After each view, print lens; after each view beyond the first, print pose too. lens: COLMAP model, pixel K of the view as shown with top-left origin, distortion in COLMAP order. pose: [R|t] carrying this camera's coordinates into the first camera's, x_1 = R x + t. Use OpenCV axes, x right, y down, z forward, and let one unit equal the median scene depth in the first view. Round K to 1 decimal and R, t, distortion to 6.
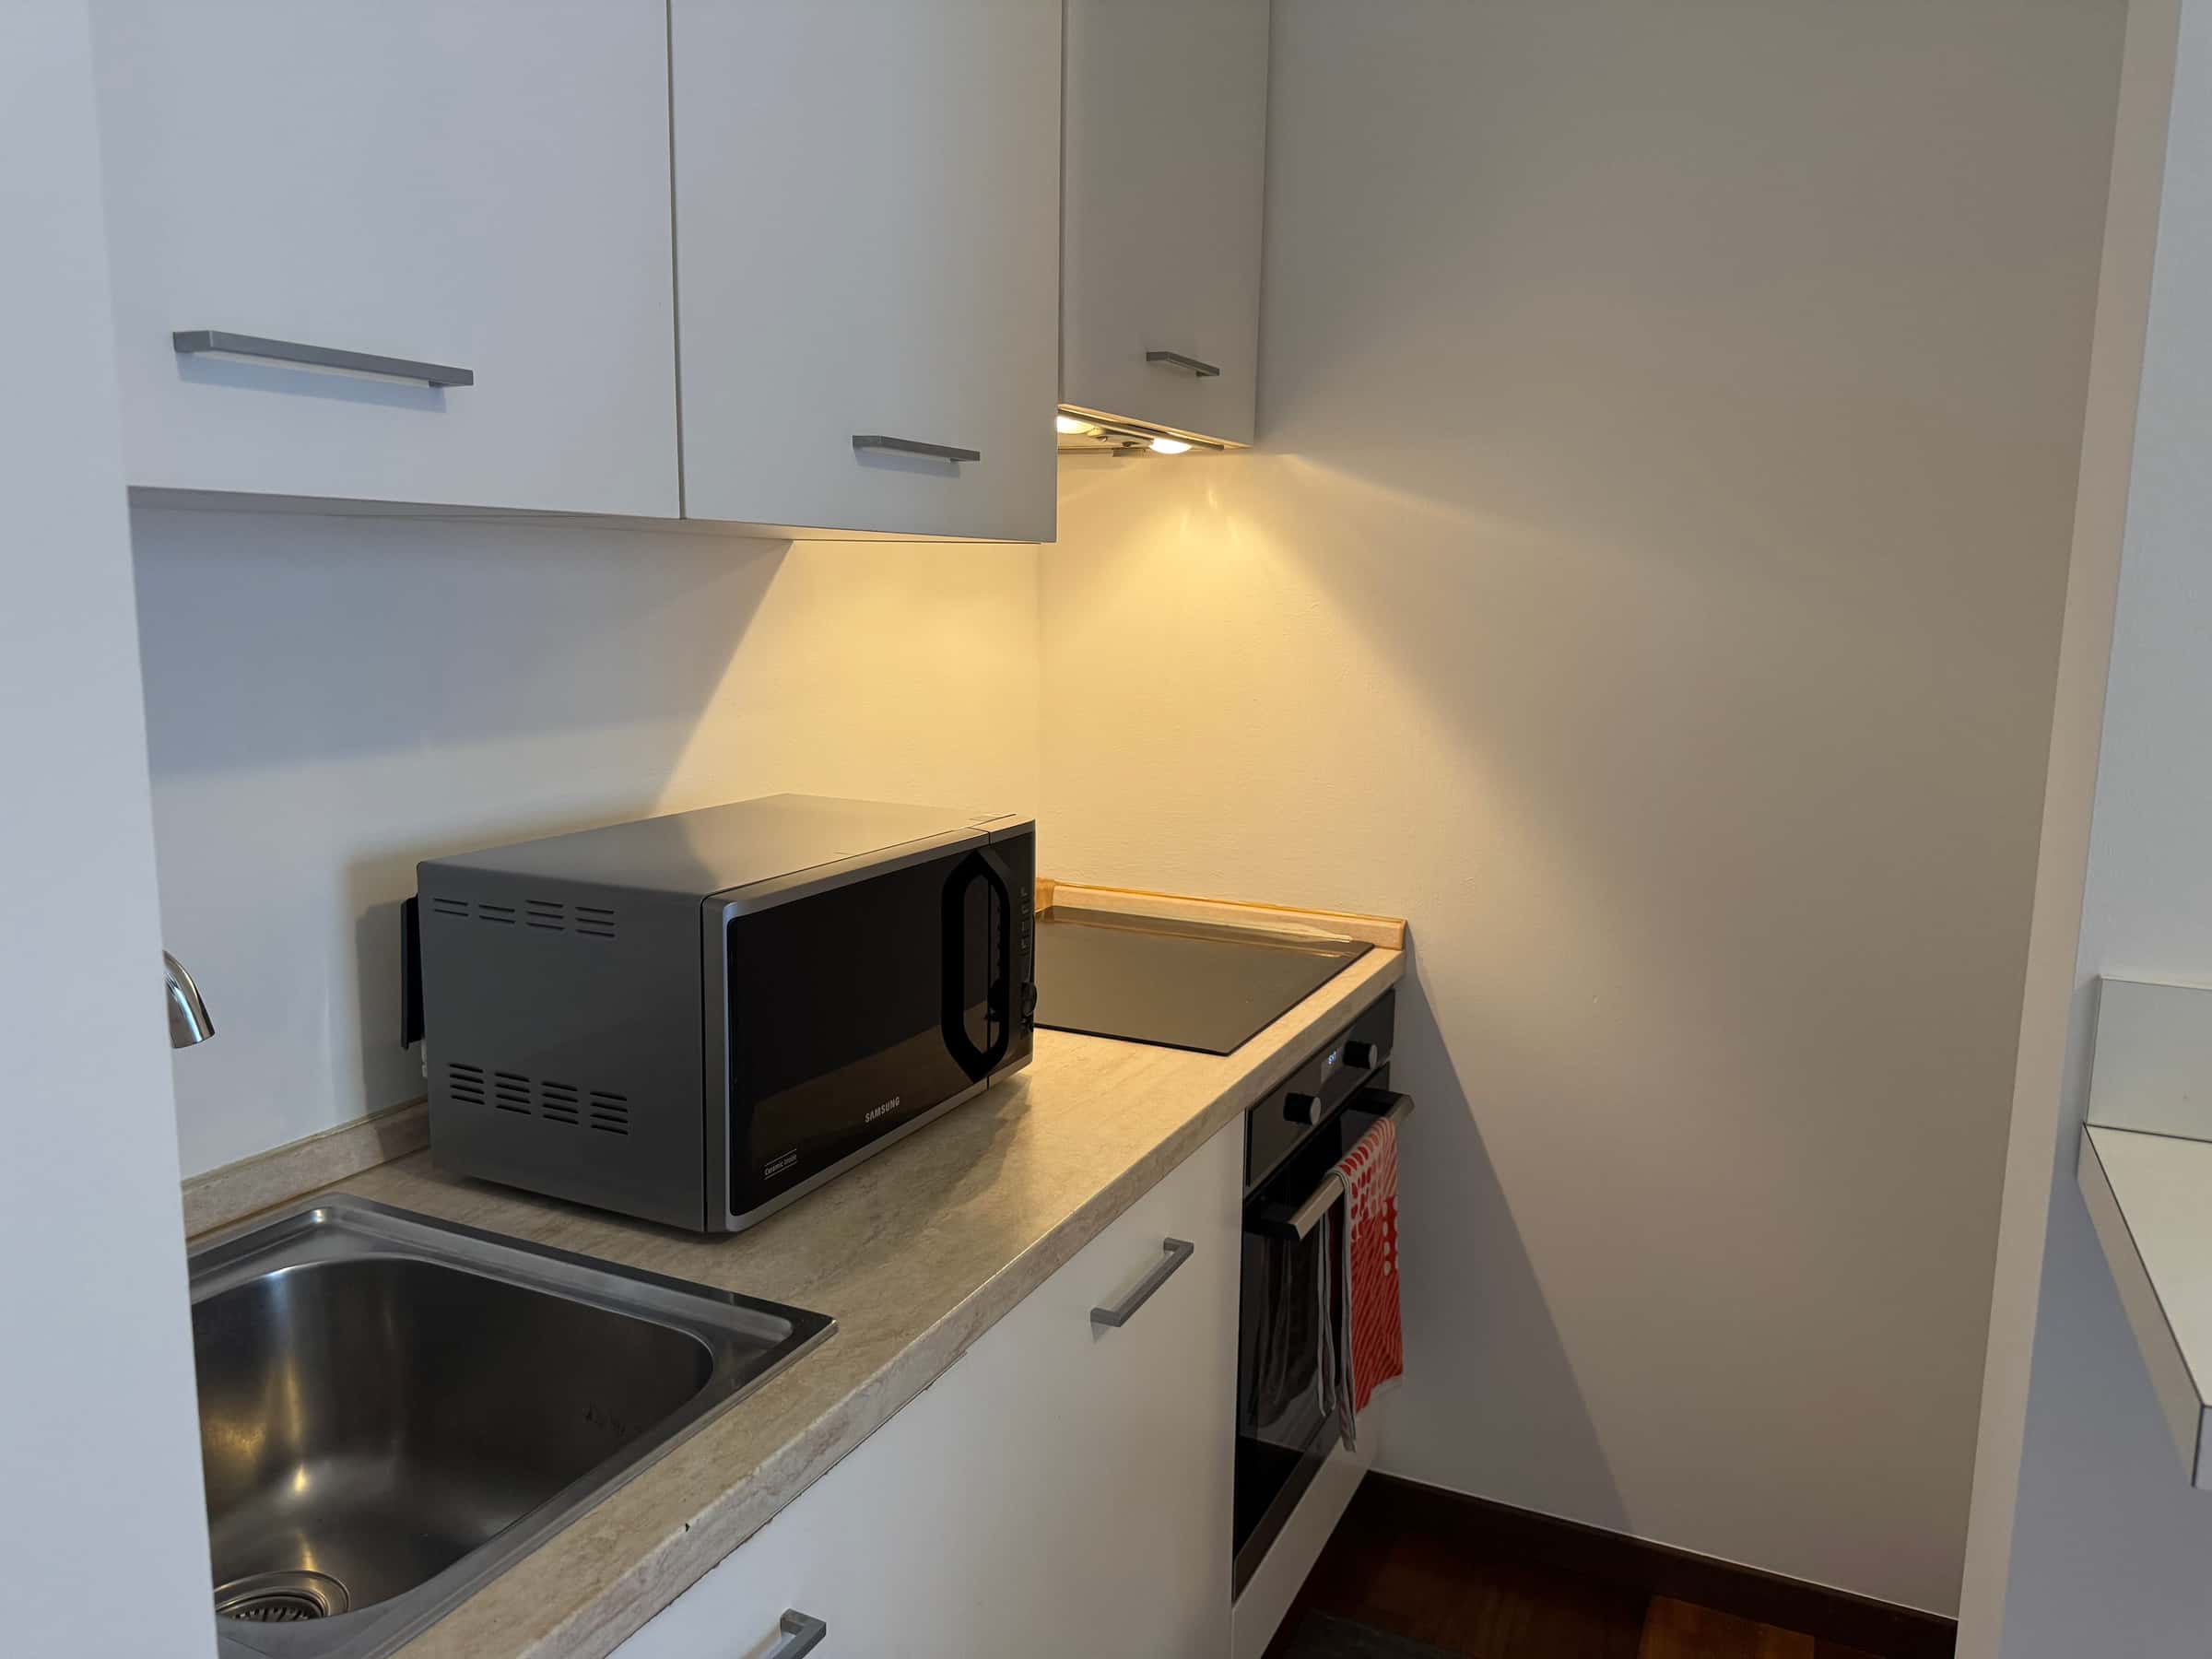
lens RADIAL K [[1565.2, 0, 1153.7], [0, 1565.2, 796.4], [0, 0, 1]] dist [0.046659, -0.062728]
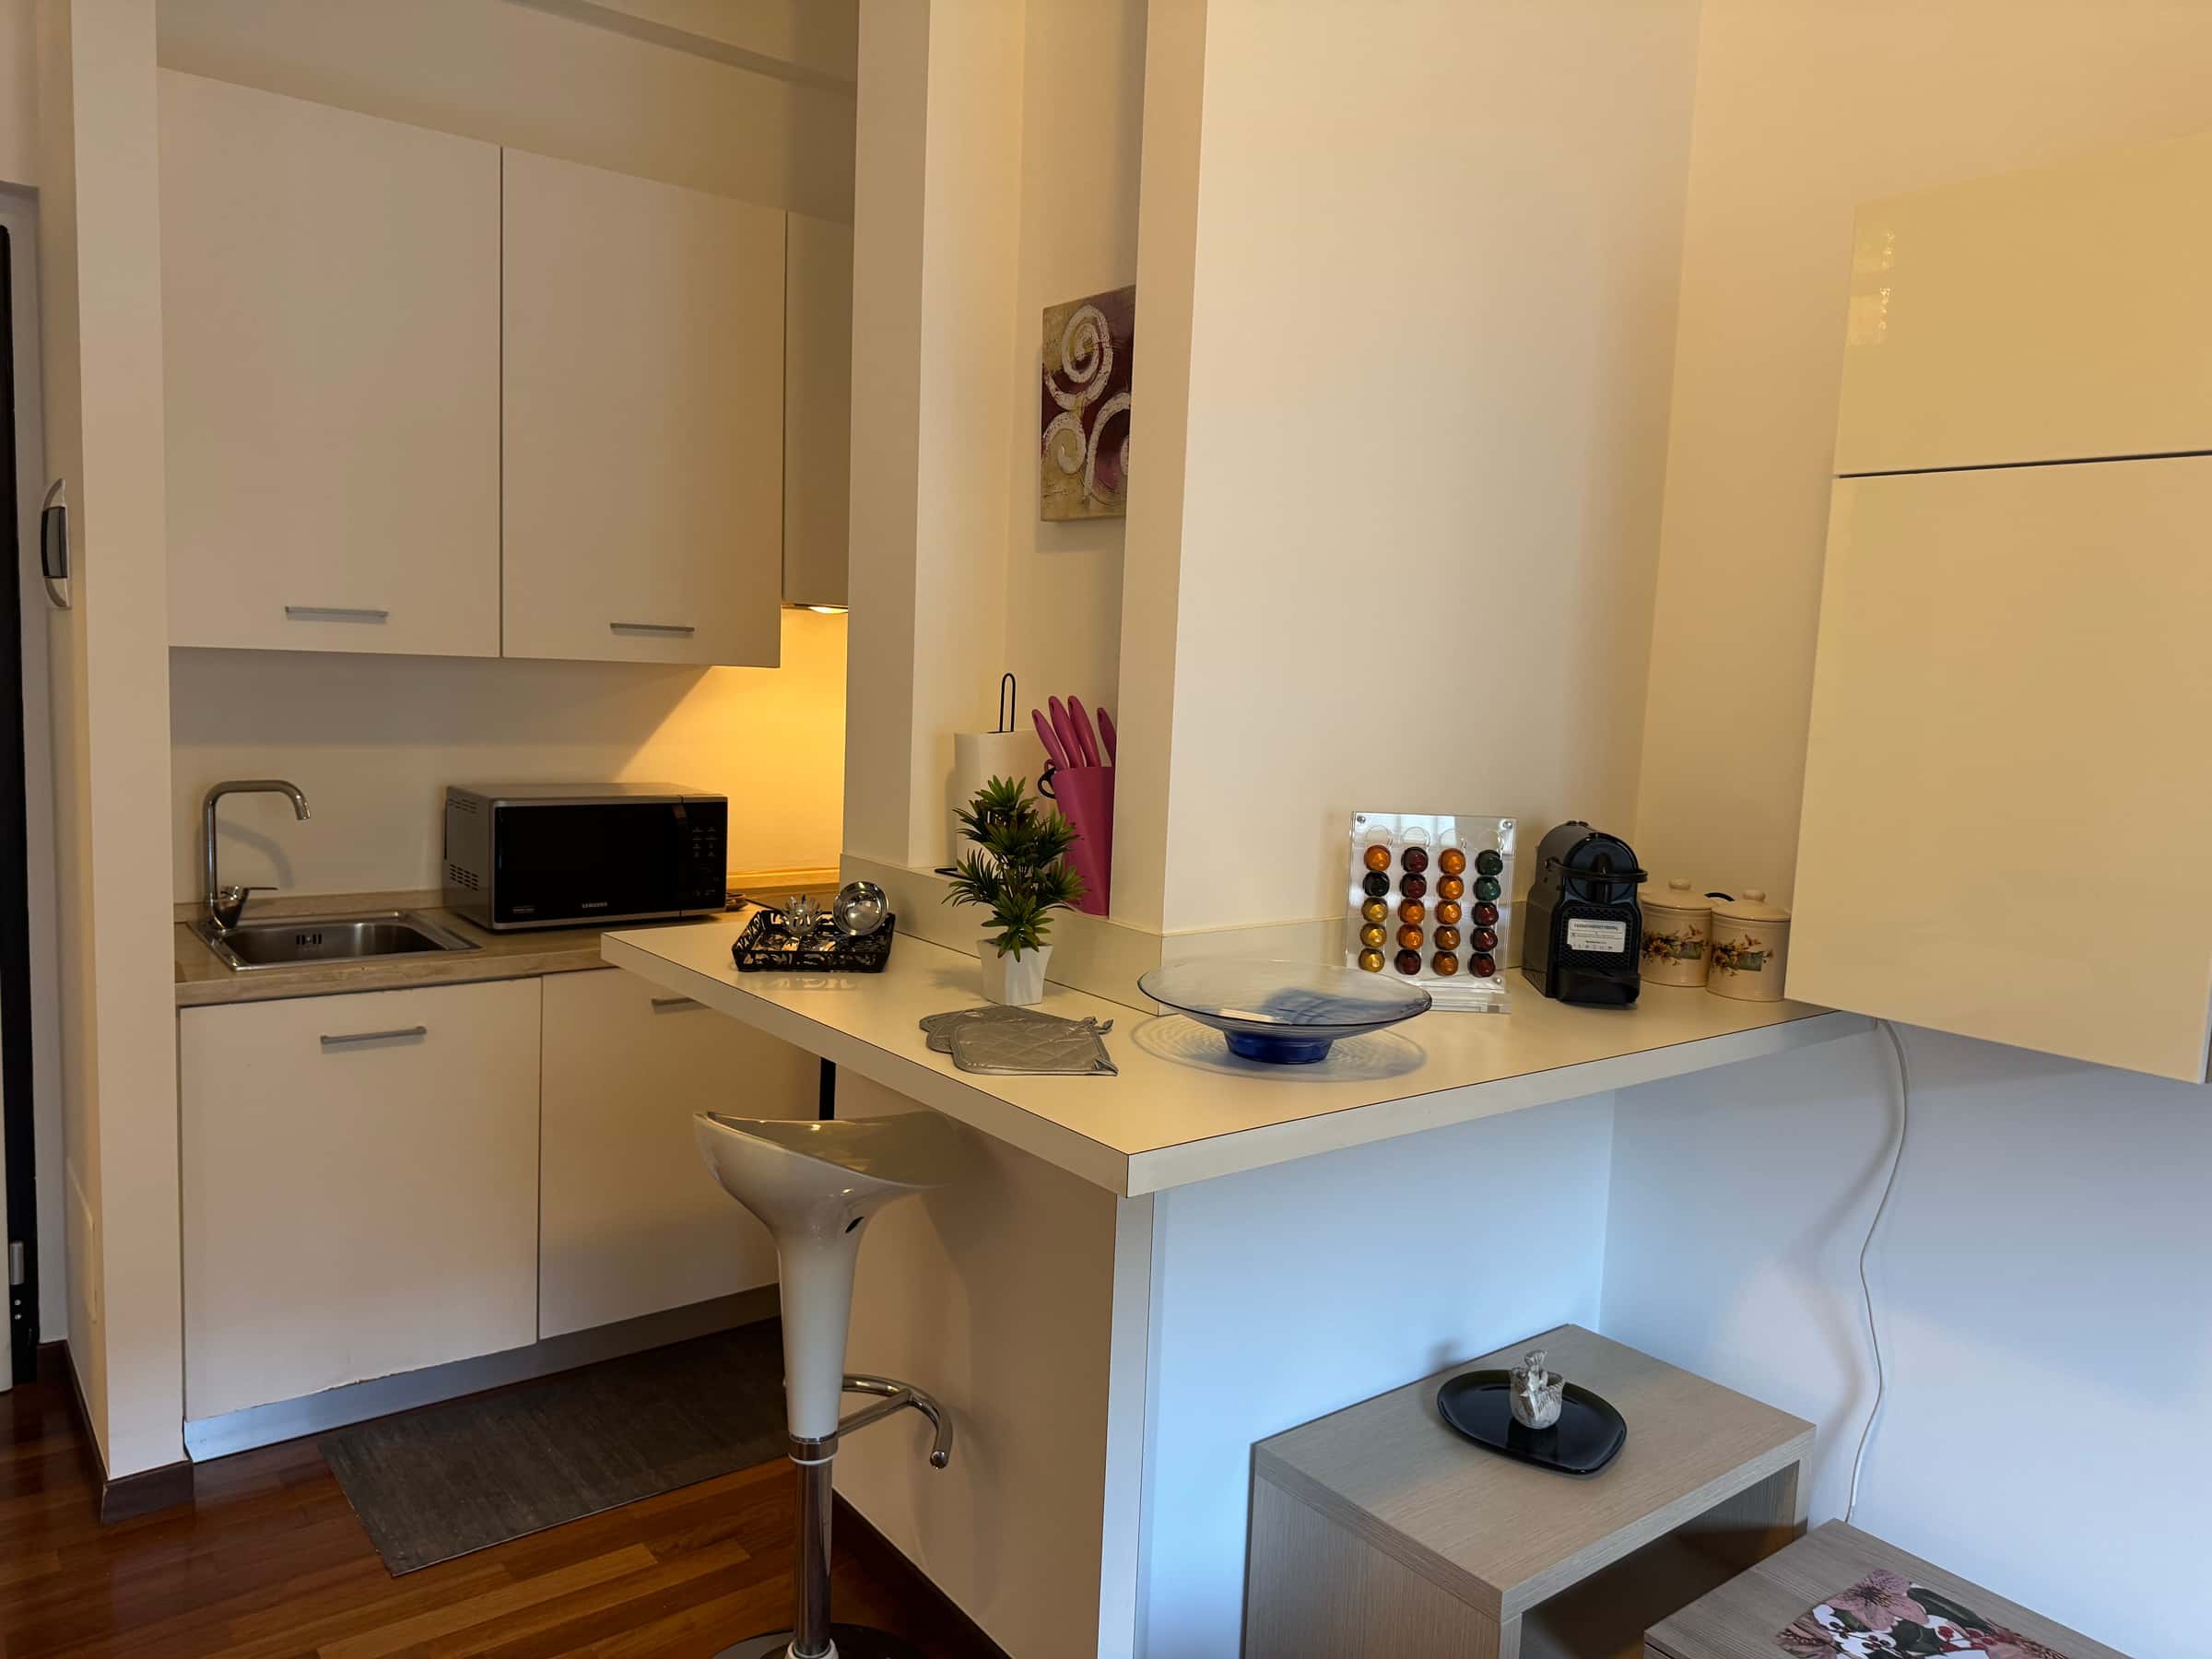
lens RADIAL K [[1565.2, 0, 1107.9], [0, 1565.2, 824.4], [0, 0, 1]] dist [0.046659, -0.062728]
pose [[0.885299, 0.069669, -0.459773, 1.598155], [-0.091067, 0.995543, -0.024496, 0.065730], [0.456017, 0.063557, 0.887699, -0.761298]]
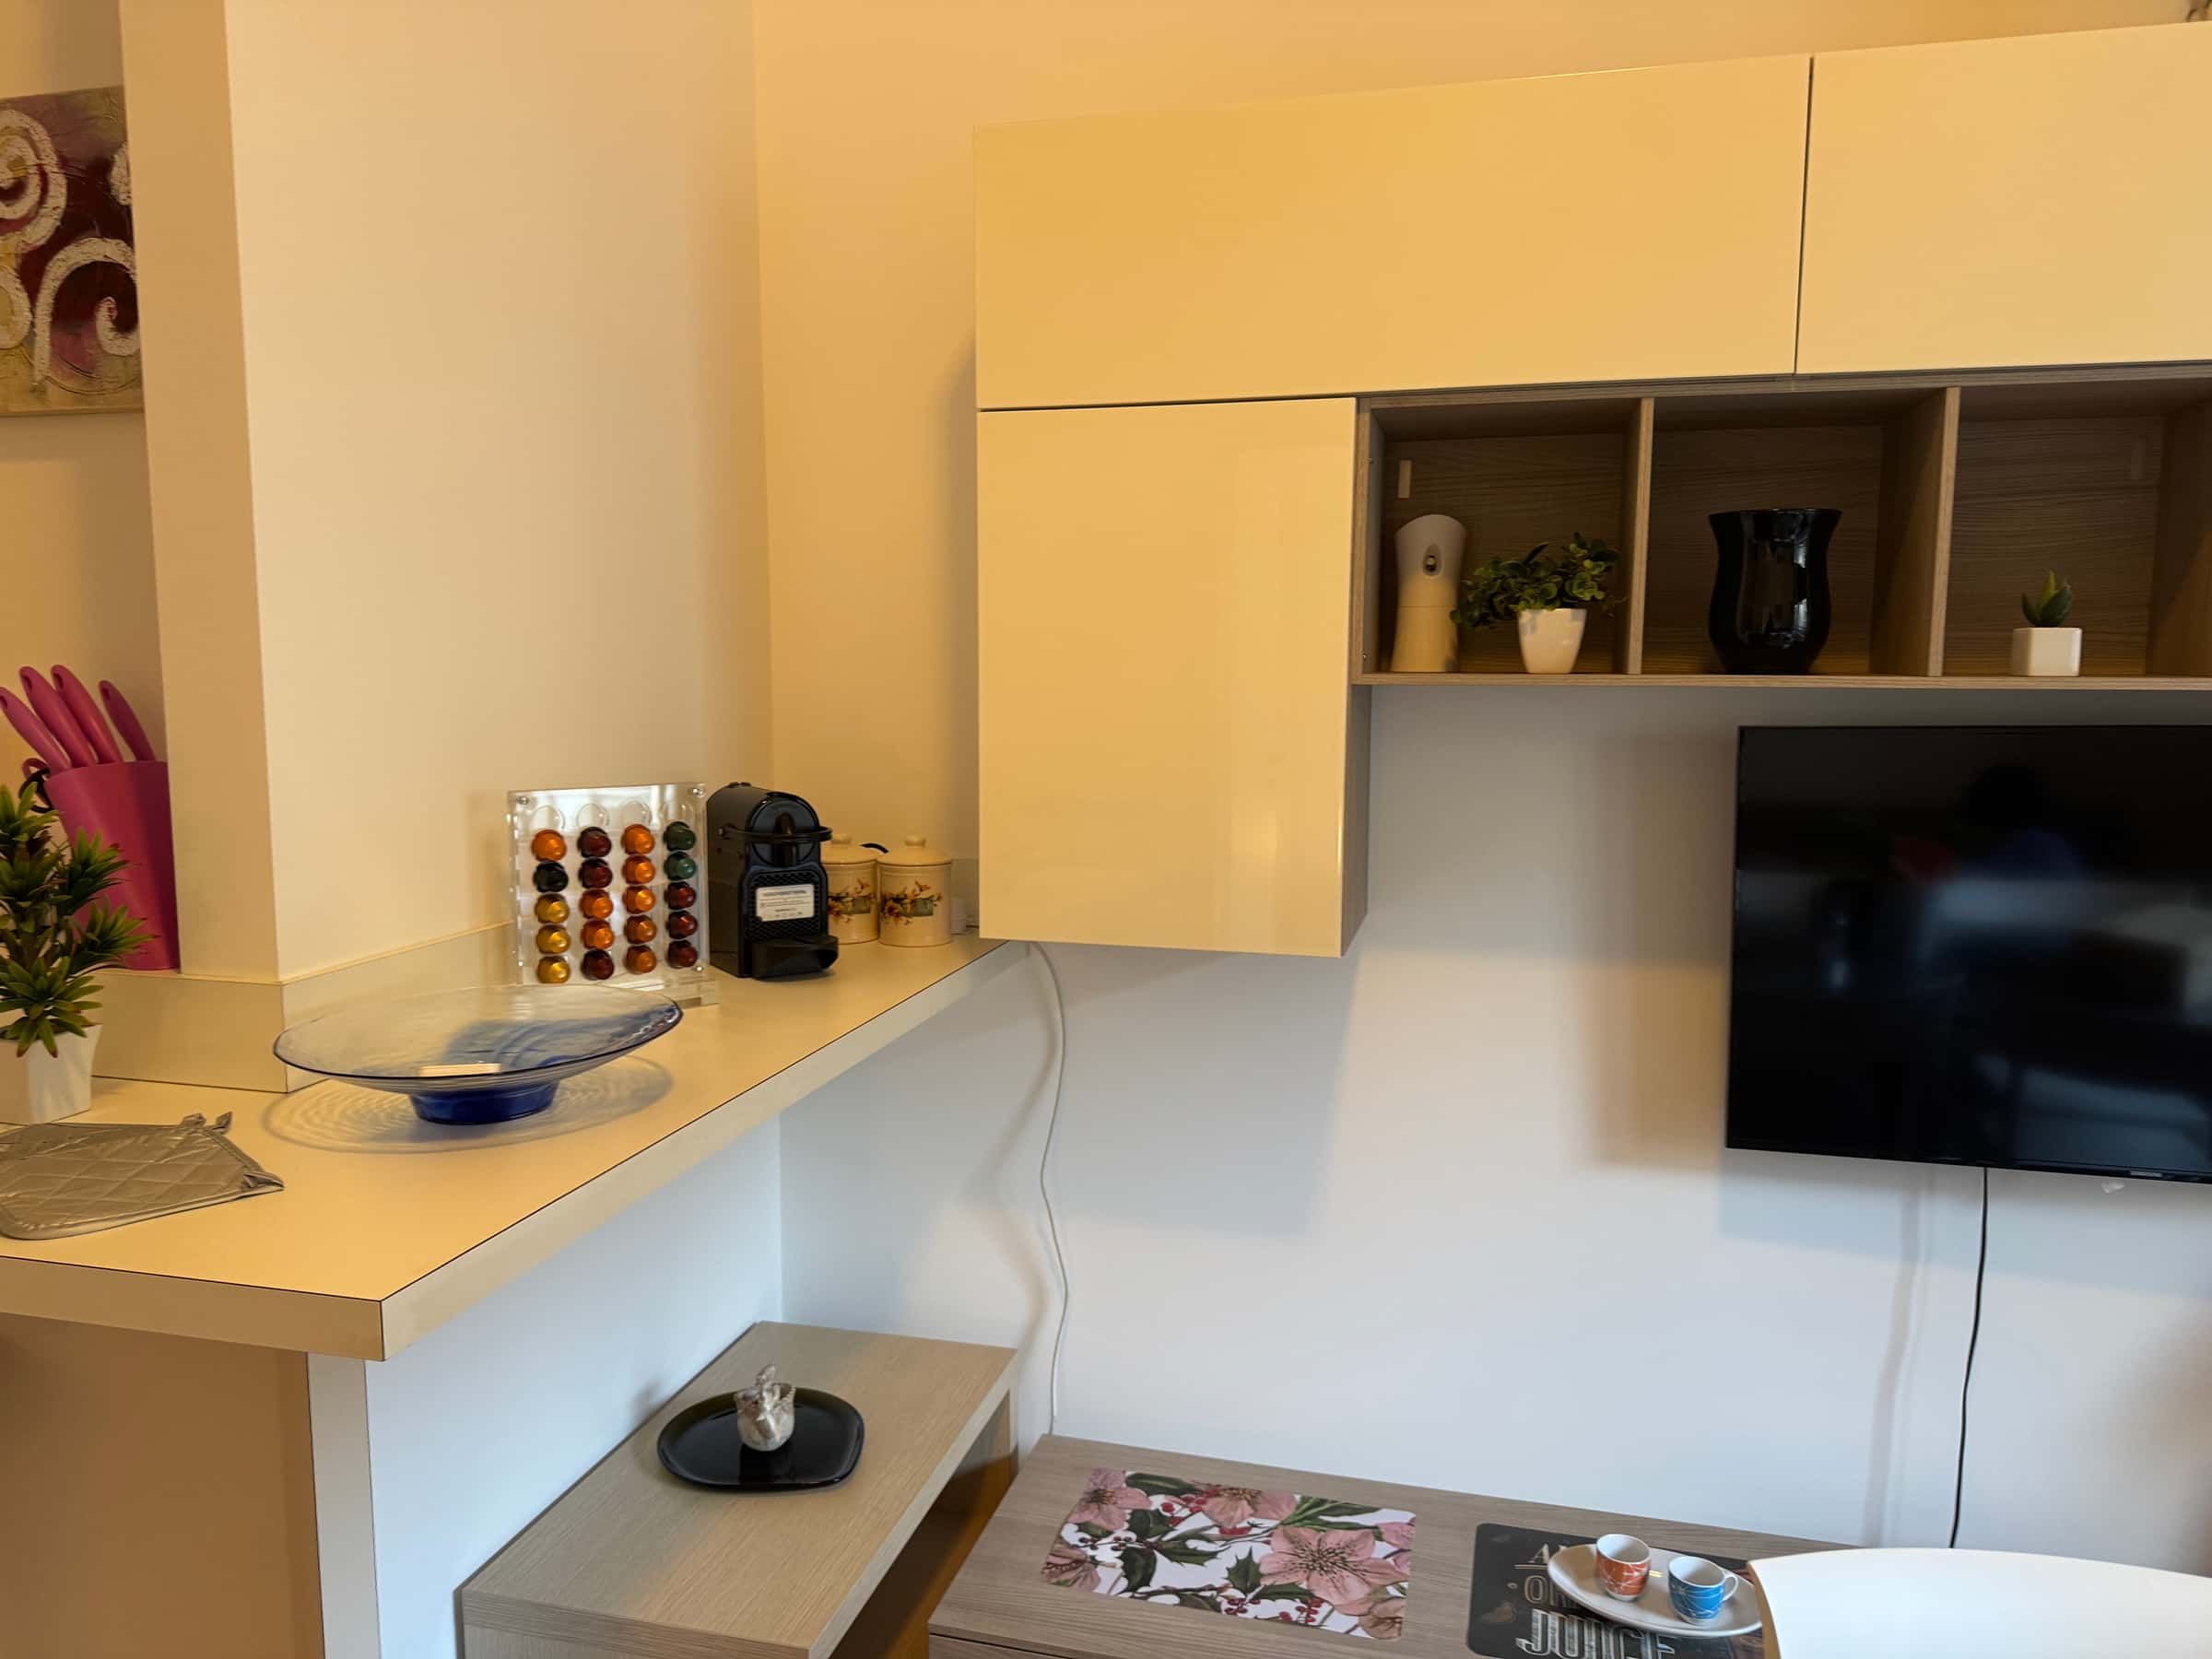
lens RADIAL K [[1565.2, 0, 1090.4], [0, 1565.2, 836.9], [0, 0, 1]] dist [0.046659, -0.062728]
pose [[0.986208, -0.029719, 0.162822, 1.367248], [0.032291, 0.999392, -0.013169, 0.060879], [-0.162332, 0.018245, 0.986568, -0.603860]]
